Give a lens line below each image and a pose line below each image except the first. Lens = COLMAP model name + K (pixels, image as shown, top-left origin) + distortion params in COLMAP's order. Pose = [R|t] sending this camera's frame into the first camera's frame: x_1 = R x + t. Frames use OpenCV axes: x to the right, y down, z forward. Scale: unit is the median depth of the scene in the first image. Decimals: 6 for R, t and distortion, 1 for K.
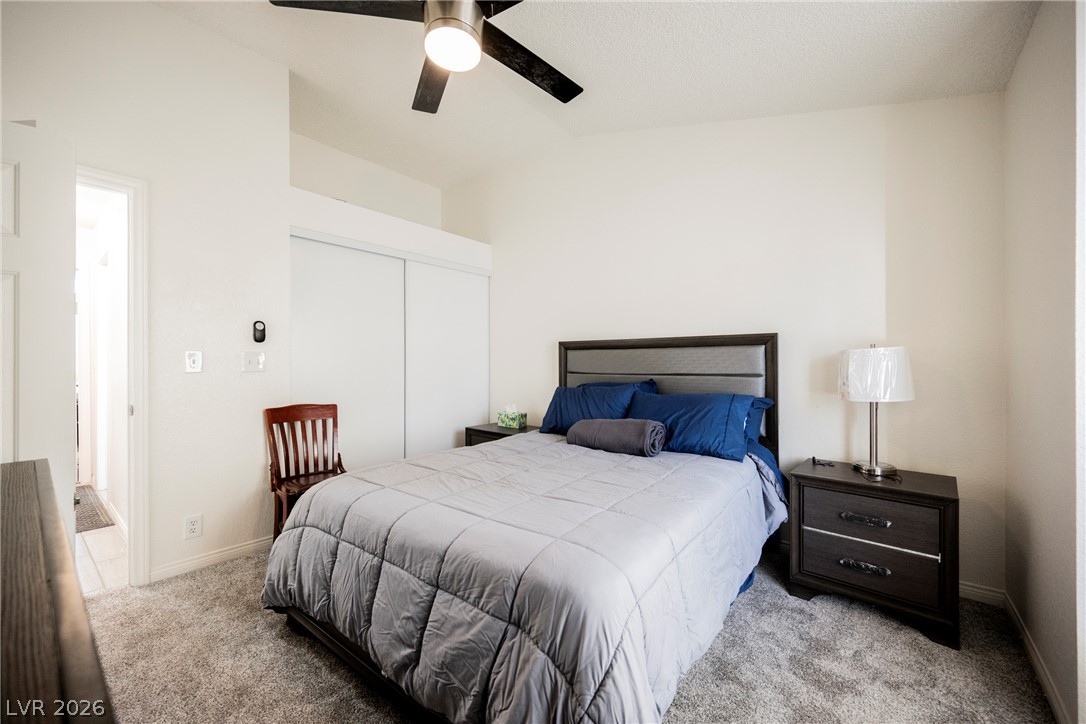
lens RADIAL K [[434.4, 0, 543.2], [0, 434.4, 359.6], [0, 0, 1]] dist [-0.002146, -0.000096]
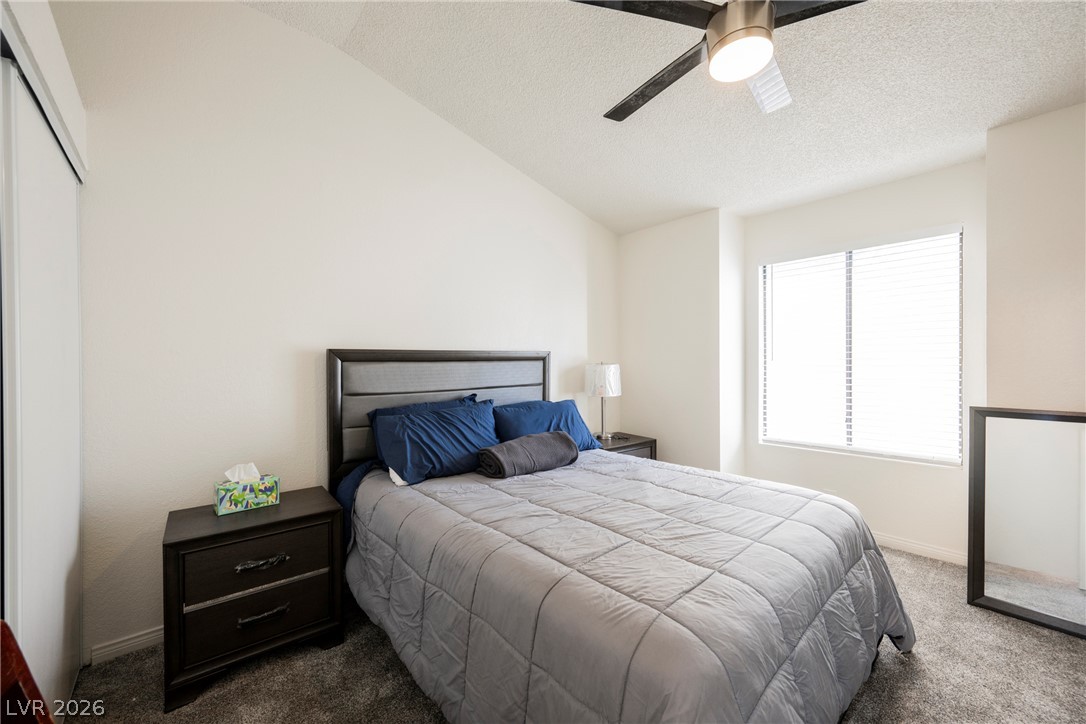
lens RADIAL K [[411.5, 0, 539.7], [0, 411.5, 372.9], [0, 0, 1]] dist [-0.000756, -0.000029]
pose [[0.175816, -0.007573, 0.984394, -0.530259], [0.016030, 0.999860, 0.004829, -0.003358], [-0.984293, 0.014931, 0.175913, 0.610098]]
